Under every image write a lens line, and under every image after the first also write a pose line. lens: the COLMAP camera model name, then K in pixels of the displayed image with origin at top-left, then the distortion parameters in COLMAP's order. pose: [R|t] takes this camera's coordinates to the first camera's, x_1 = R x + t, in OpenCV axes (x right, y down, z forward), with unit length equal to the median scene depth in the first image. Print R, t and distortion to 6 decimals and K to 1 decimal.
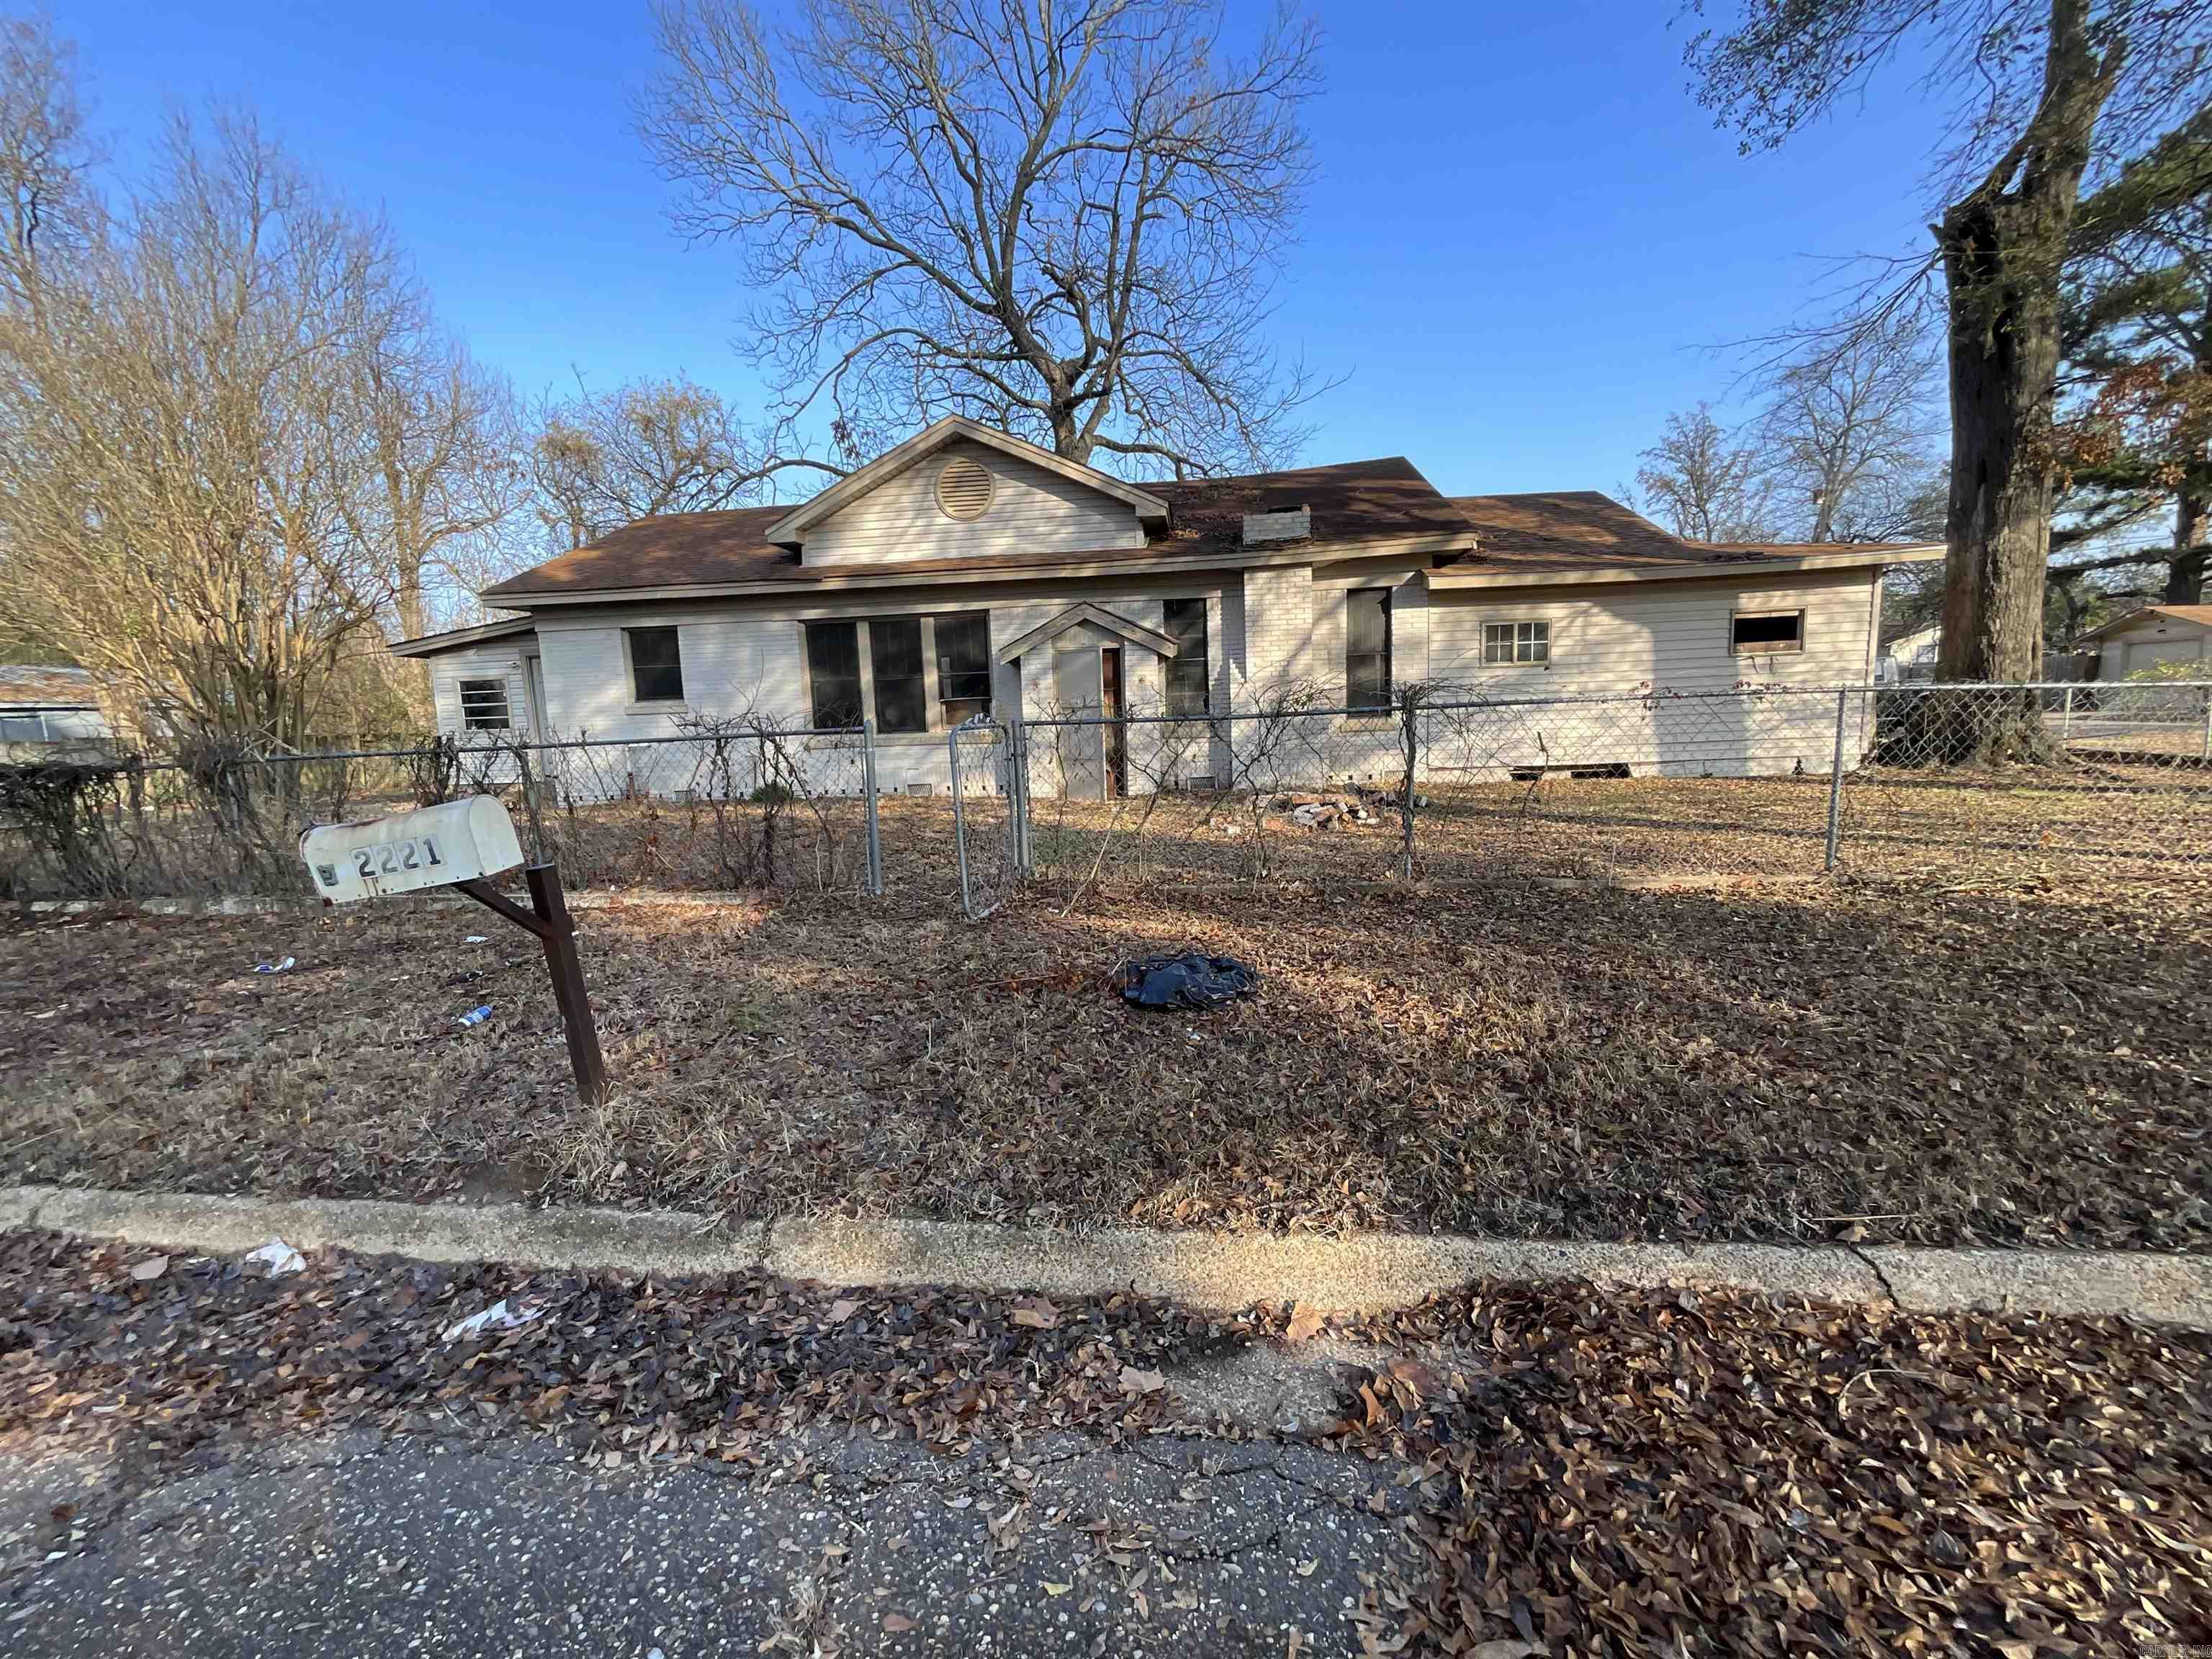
lens RADIAL K [[902.0, 0, 1107.0], [0, 902.0, 838.3], [0, 0, 1]] dist [0.002953, 0.000608]
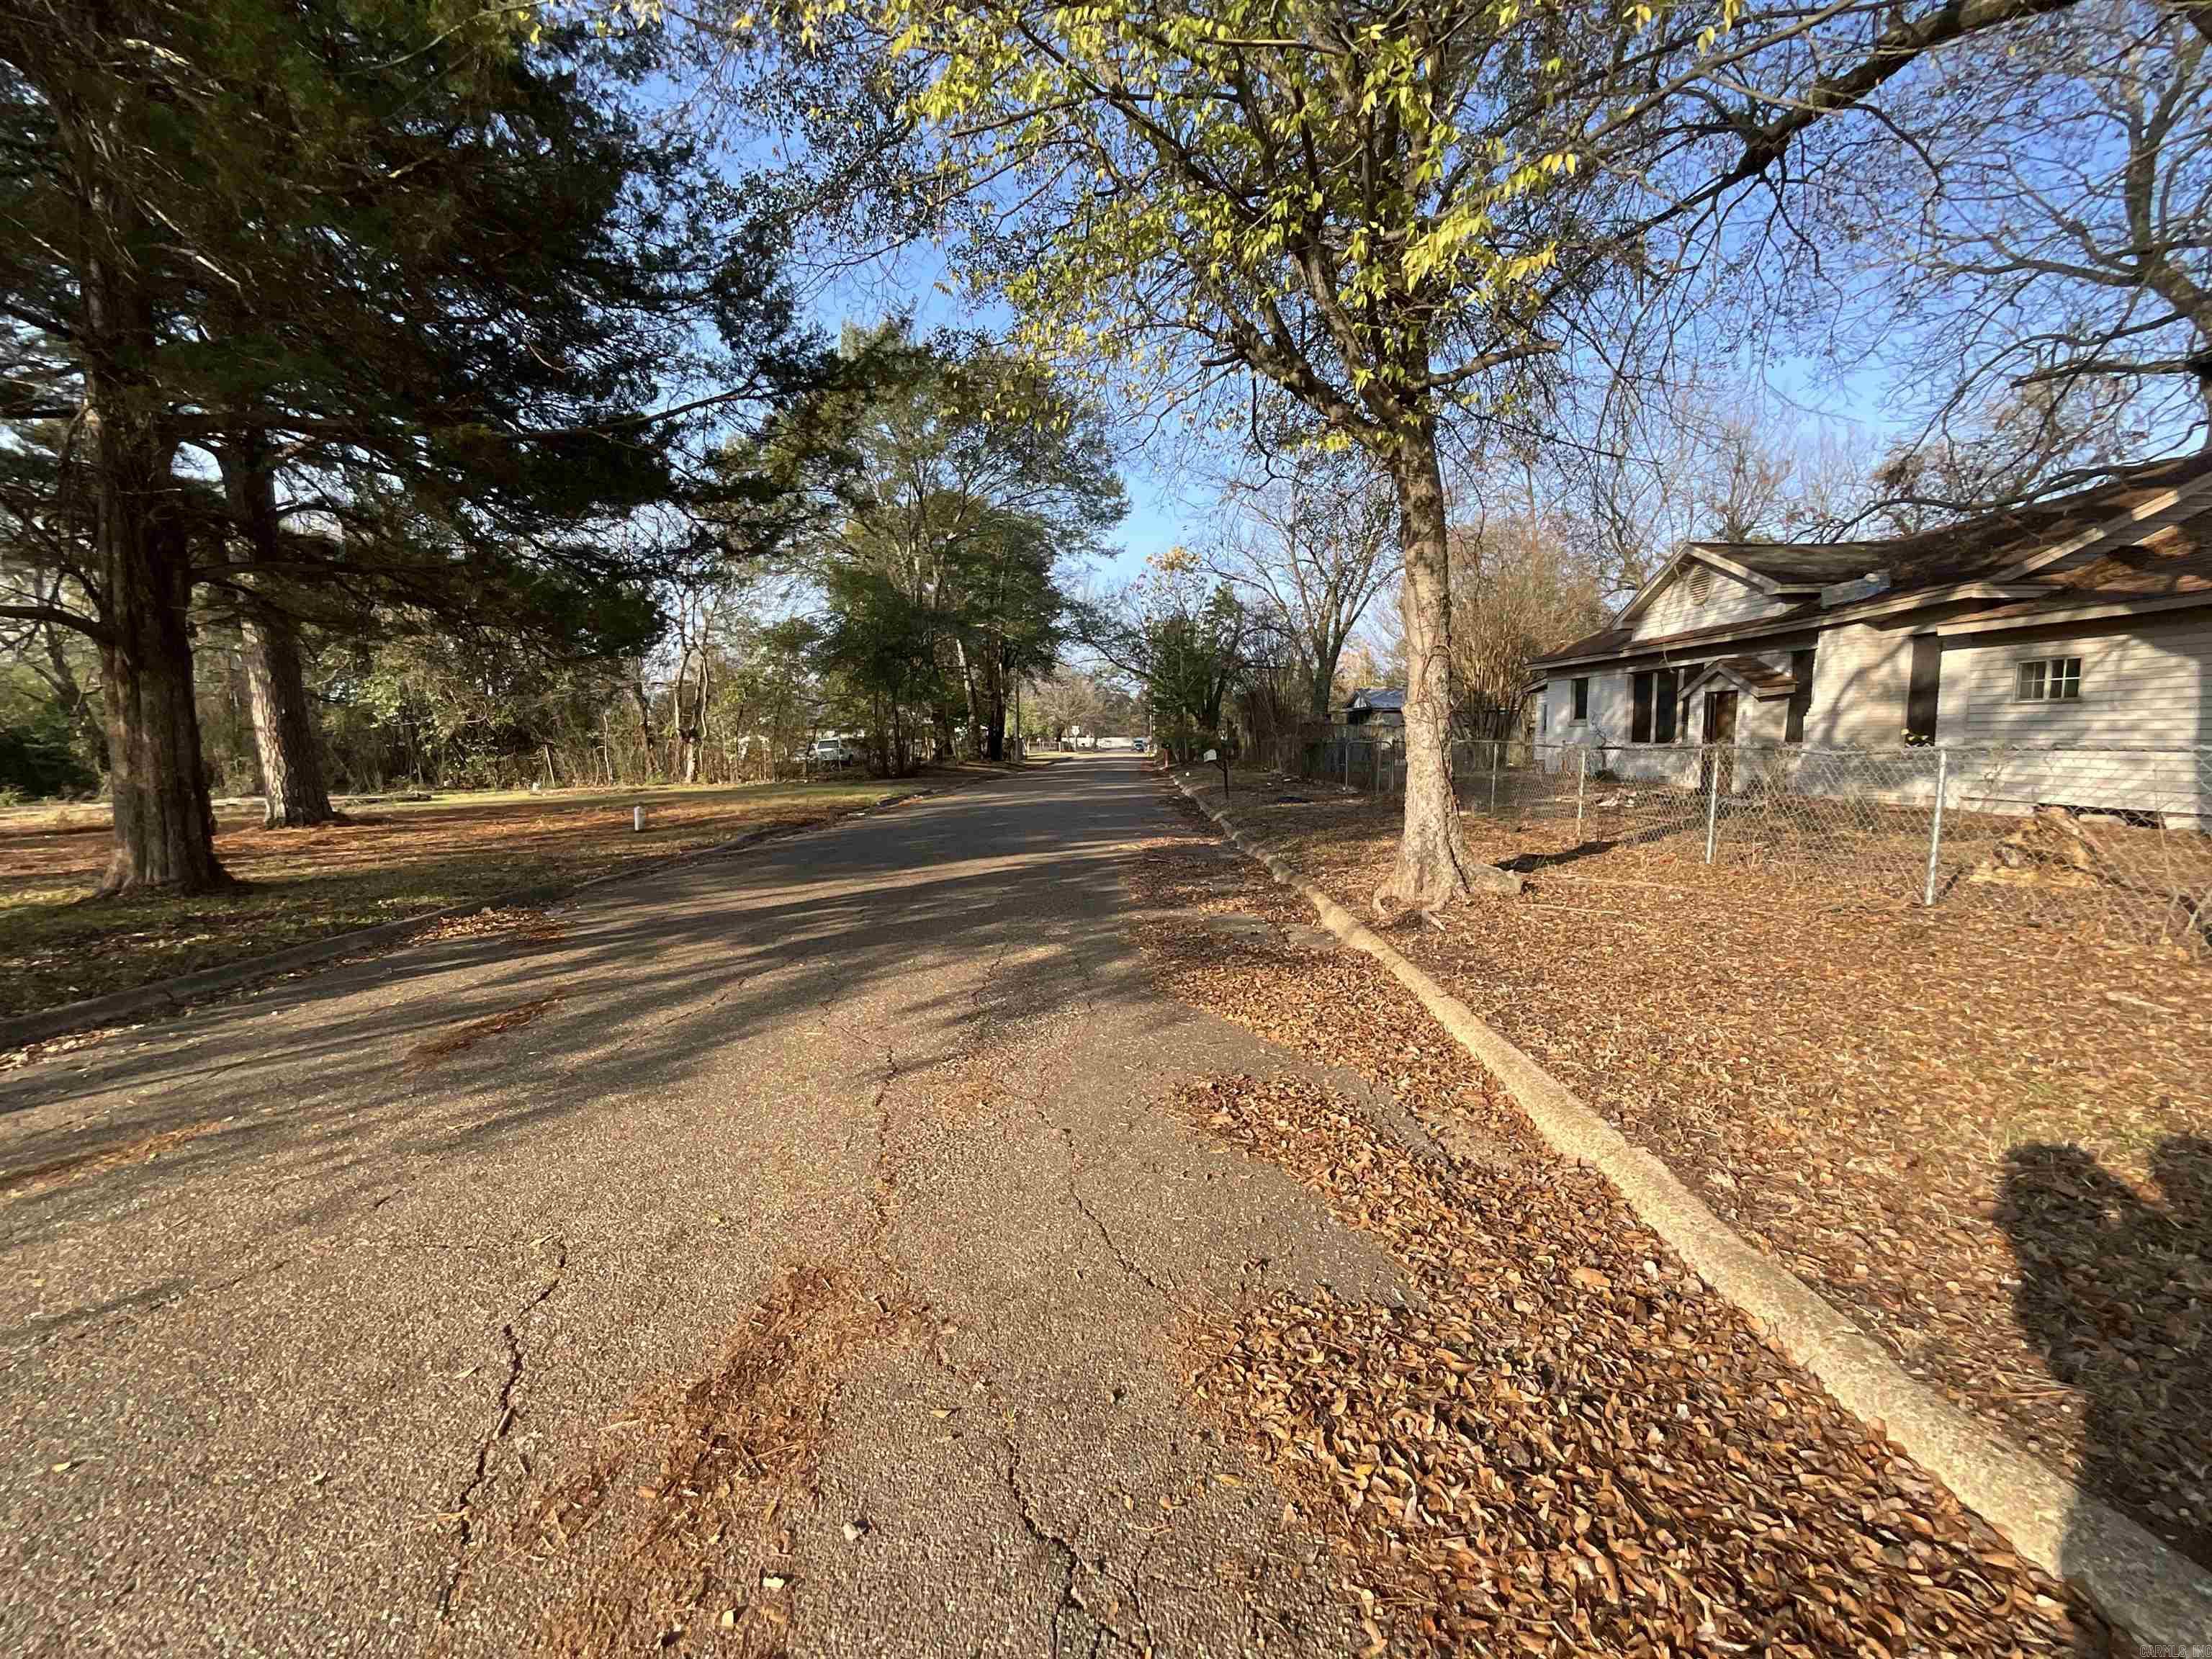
lens RADIAL K [[902.0, 0, 1105.4], [0, 902.0, 830.3], [0, 0, 1]] dist [0.002953, 0.000608]
pose [[0.069692, 0.143120, -0.987249, 1.393284], [-0.125822, 0.983012, 0.133624, -0.054942], [0.989602, 0.114906, 0.086515, -0.098395]]
